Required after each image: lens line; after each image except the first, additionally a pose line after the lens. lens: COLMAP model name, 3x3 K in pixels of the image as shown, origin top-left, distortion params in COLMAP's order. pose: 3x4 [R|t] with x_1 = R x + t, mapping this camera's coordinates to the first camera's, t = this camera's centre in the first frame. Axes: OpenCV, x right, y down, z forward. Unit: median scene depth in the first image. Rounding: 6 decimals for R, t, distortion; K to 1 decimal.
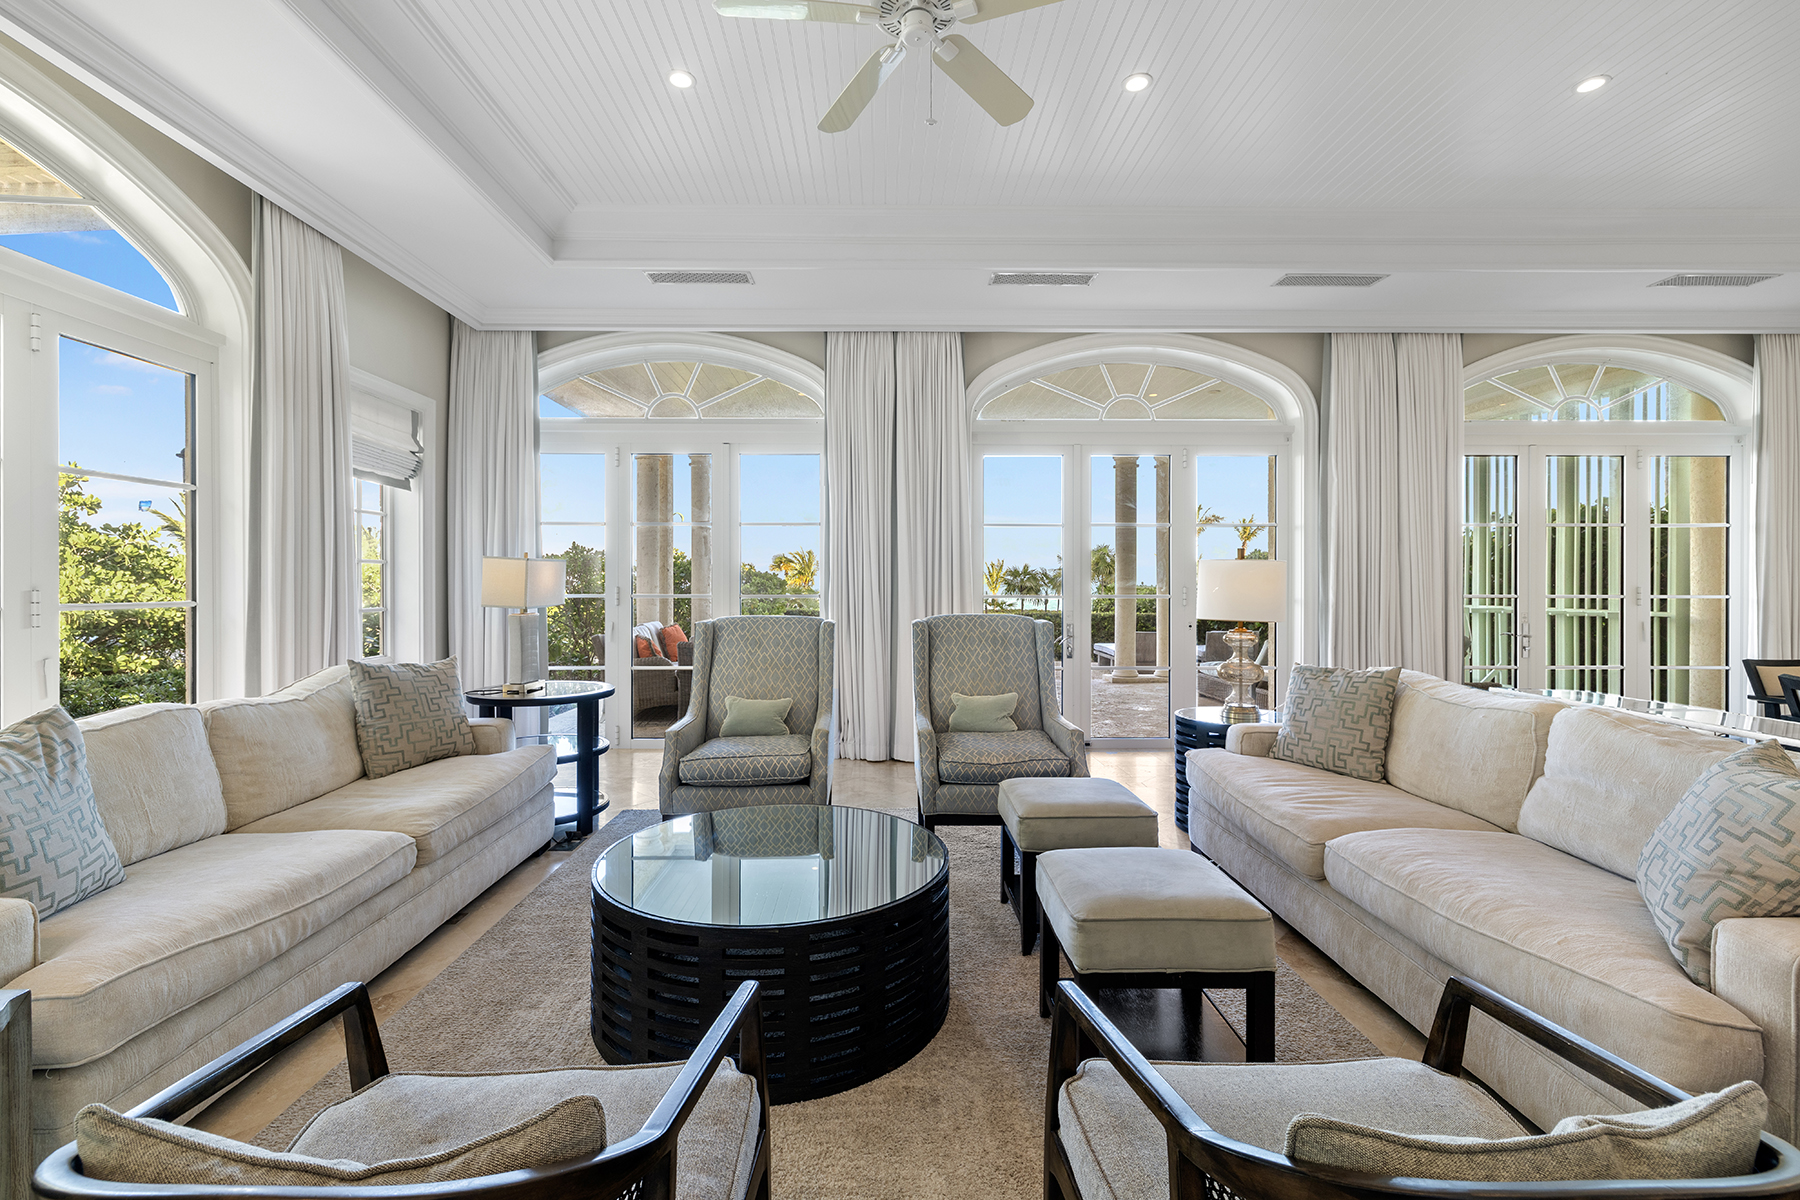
lens RADIAL K [[777.9, 0, 900.0], [0, 777.9, 600.0], [0, 0, 1]] dist [0.000511, 0.000053]
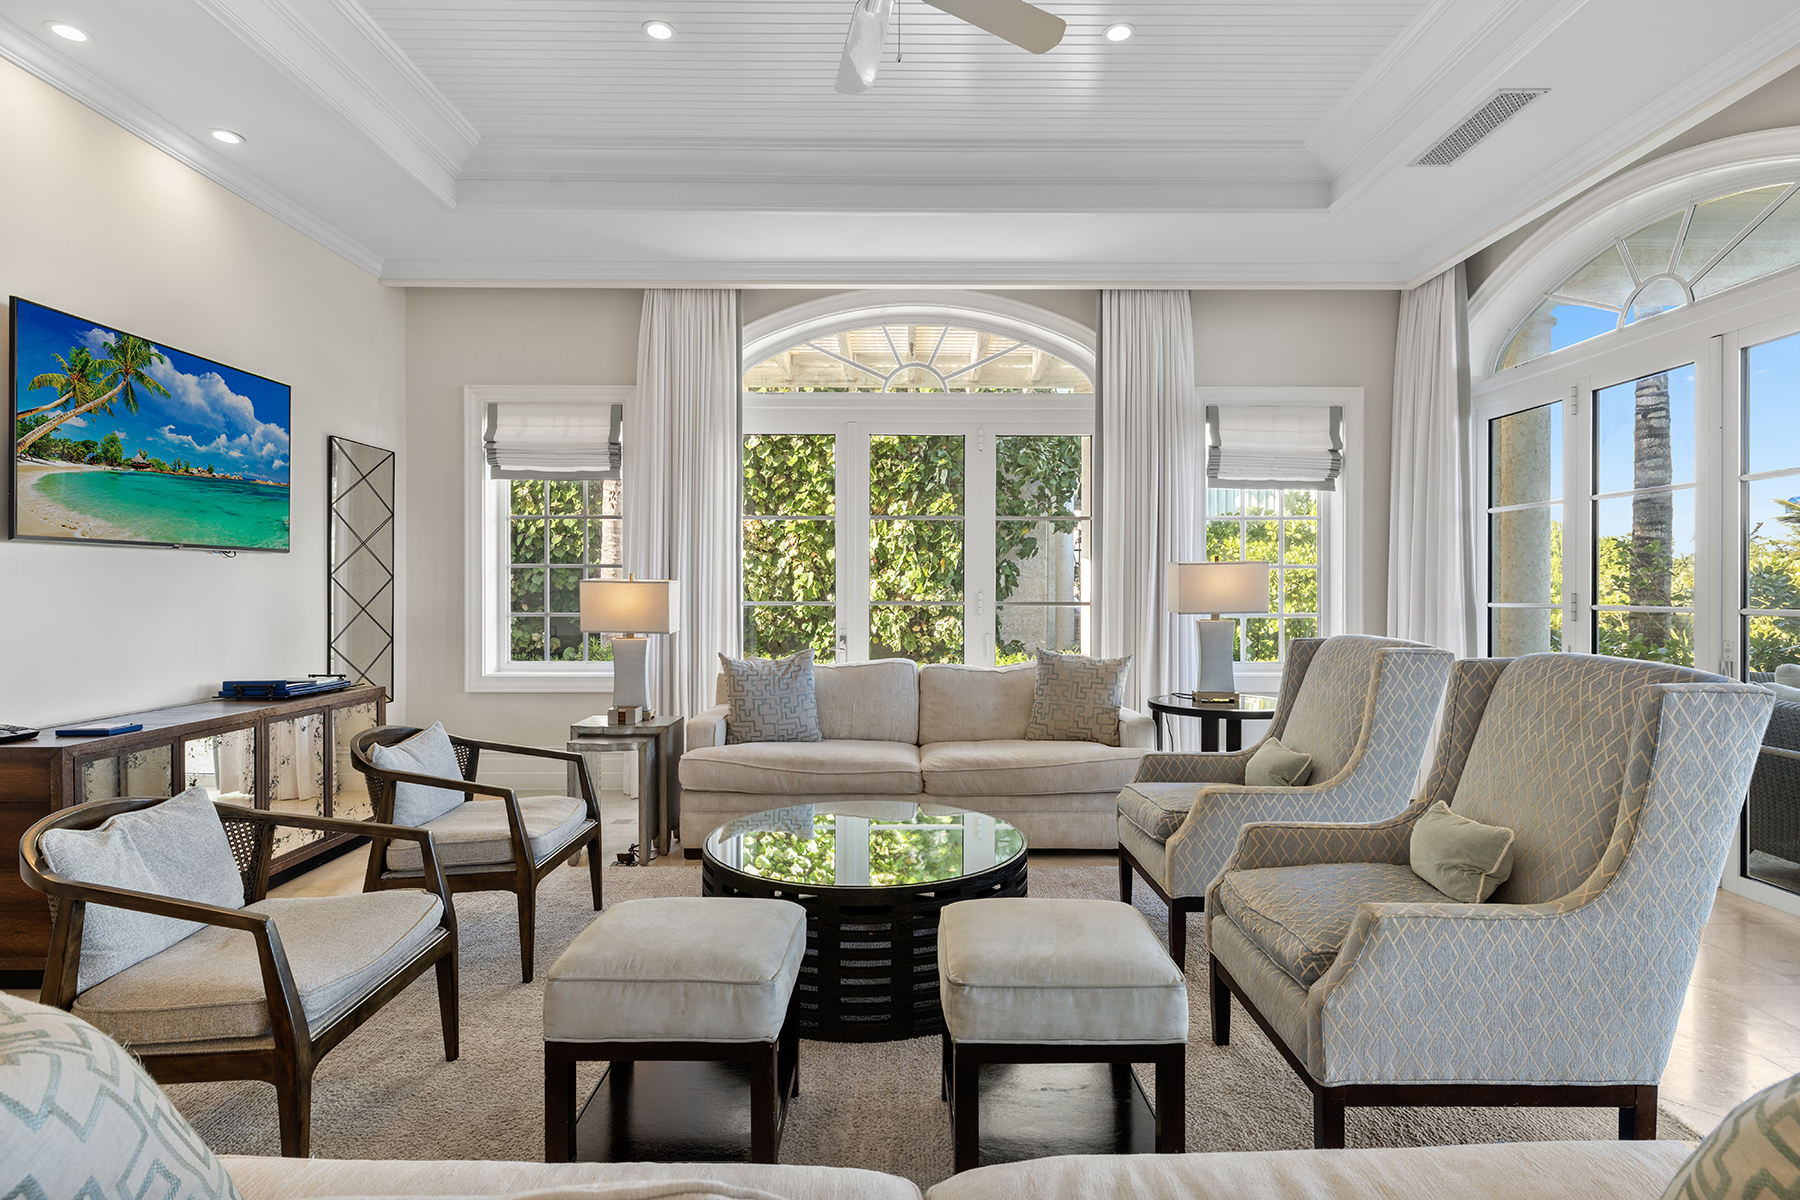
lens RADIAL K [[946.7, 0, 900.0], [0, 946.7, 600.0], [0, 0, 1]] dist [-0.000008, 0.000068]
pose [[-0.025728, 0.006812, -0.999646, 0.572612], [-0.021930, 0.999732, 0.007377, -0.005362], [0.999428, 0.022112, -0.025572, 0.538087]]
